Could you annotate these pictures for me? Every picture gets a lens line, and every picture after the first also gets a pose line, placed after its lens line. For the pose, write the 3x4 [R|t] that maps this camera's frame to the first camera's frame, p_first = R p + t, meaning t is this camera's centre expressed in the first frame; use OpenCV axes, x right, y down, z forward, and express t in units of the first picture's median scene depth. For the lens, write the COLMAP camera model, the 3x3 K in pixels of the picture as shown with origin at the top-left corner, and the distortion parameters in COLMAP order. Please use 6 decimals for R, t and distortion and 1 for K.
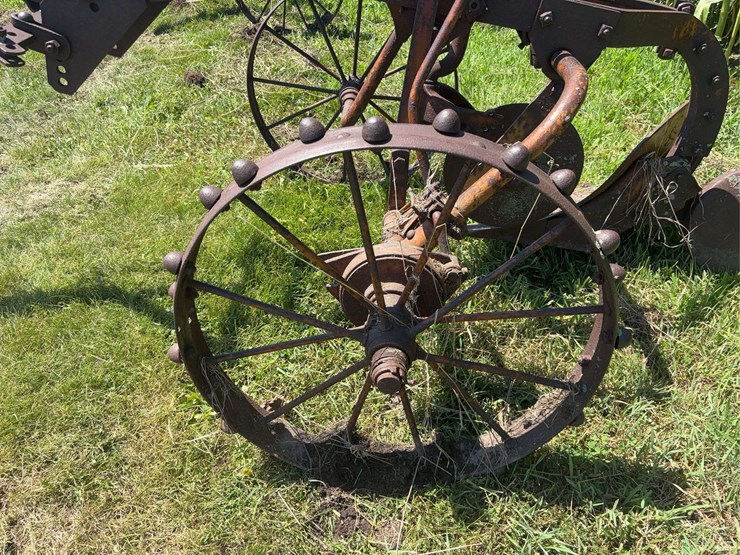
lens RADIAL K [[563.2, 0, 368.1], [0, 563.2, 281.0], [0, 0, 1]] dist [0.039270, -0.053837]
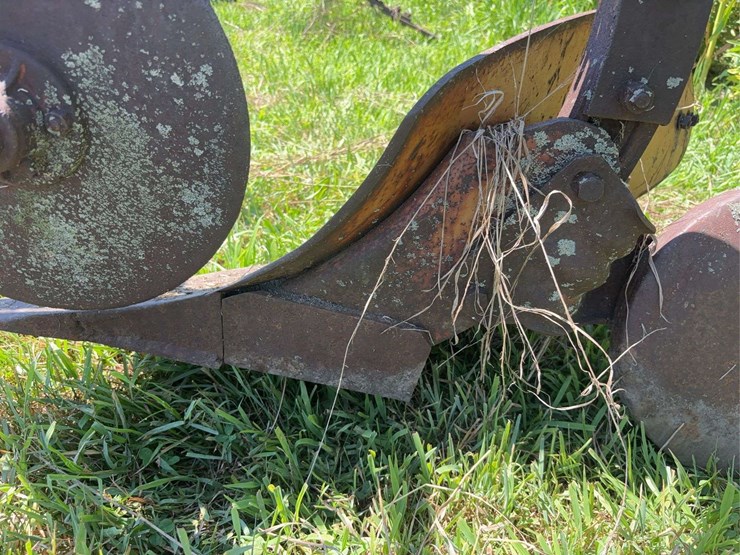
lens RADIAL K [[563.2, 0, 368.0], [0, 563.2, 281.8], [0, 0, 1]] dist [0.039270, -0.053837]
pose [[0.997853, 0.056082, 0.033834, 0.448885], [-0.051208, 0.990077, -0.130861, -0.086373], [-0.040838, 0.128847, 0.990823, 0.744212]]
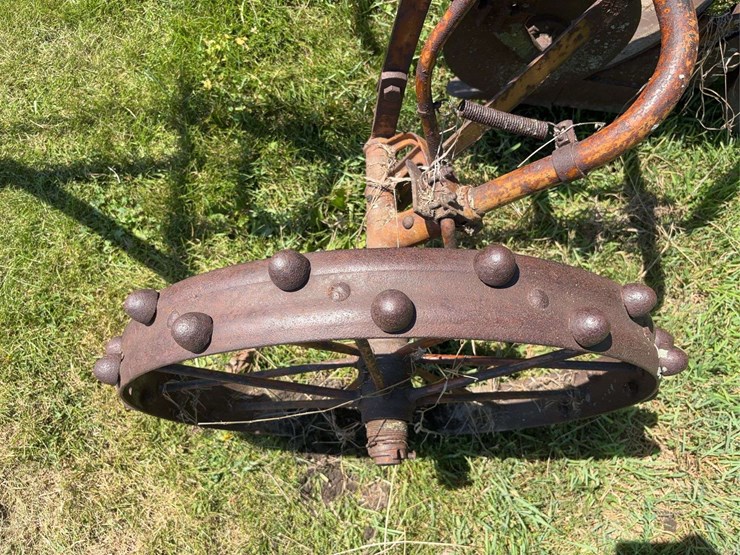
lens RADIAL K [[563.2, 0, 365.9], [0, 563.2, 271.9], [0, 0, 1]] dist [0.039270, -0.053837]
pose [[0.995884, -0.042449, 0.080082, -0.035687], [-0.007912, 0.839461, 0.543363, -0.351222], [-0.090290, -0.541760, 0.835670, 0.260990]]
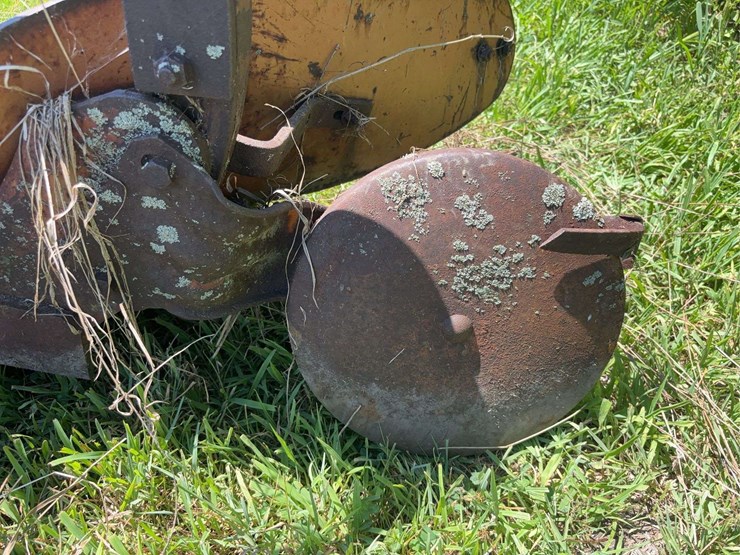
lens RADIAL K [[563.2, 0, 372.6], [0, 563.2, 281.7], [0, 0, 1]] dist [0.039270, -0.053837]
pose [[0.998672, 0.051291, -0.004817, 0.708271], [-0.051149, 0.998351, 0.026059, -0.148581], [0.006146, -0.025778, 0.999649, 0.764039]]
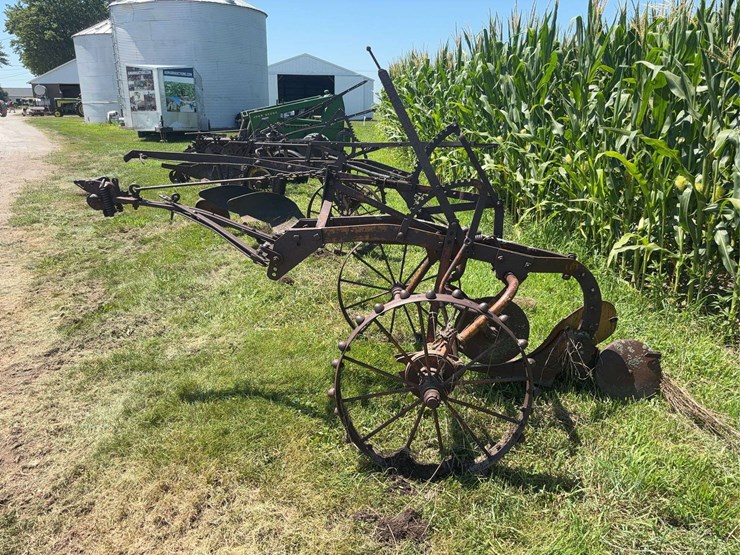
lens RADIAL K [[563.2, 0, 362.8], [0, 563.2, 270.8], [0, 0, 1]] dist [0.039270, -0.053837]
pose [[0.998523, 0.049023, -0.023439, -0.136170], [-0.054233, 0.925944, -0.373747, 0.349548], [0.003381, 0.374466, 0.927235, -0.826284]]
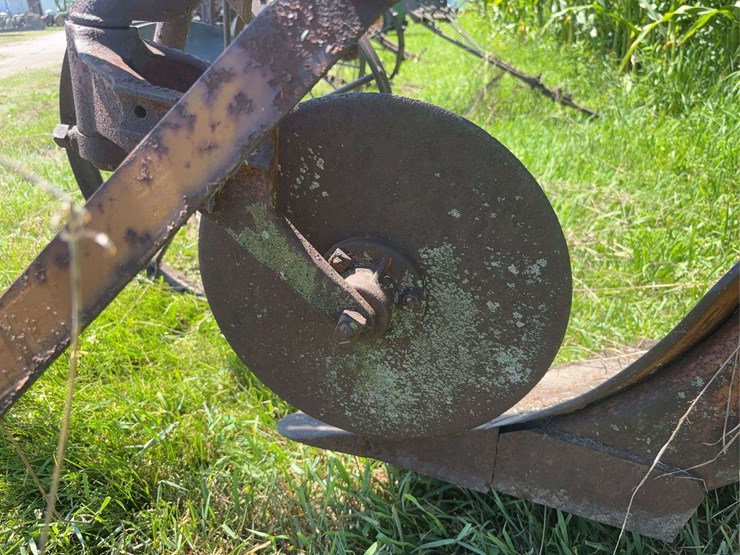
lens RADIAL K [[563.2, 0, 369.0], [0, 563.2, 281.5], [0, 0, 1]] dist [0.039270, -0.053837]
pose [[0.979864, 0.079571, -0.183125, 0.333712], [-0.117231, 0.971704, -0.205056, -0.133156], [0.161627, 0.222395, 0.961466, 0.678786]]
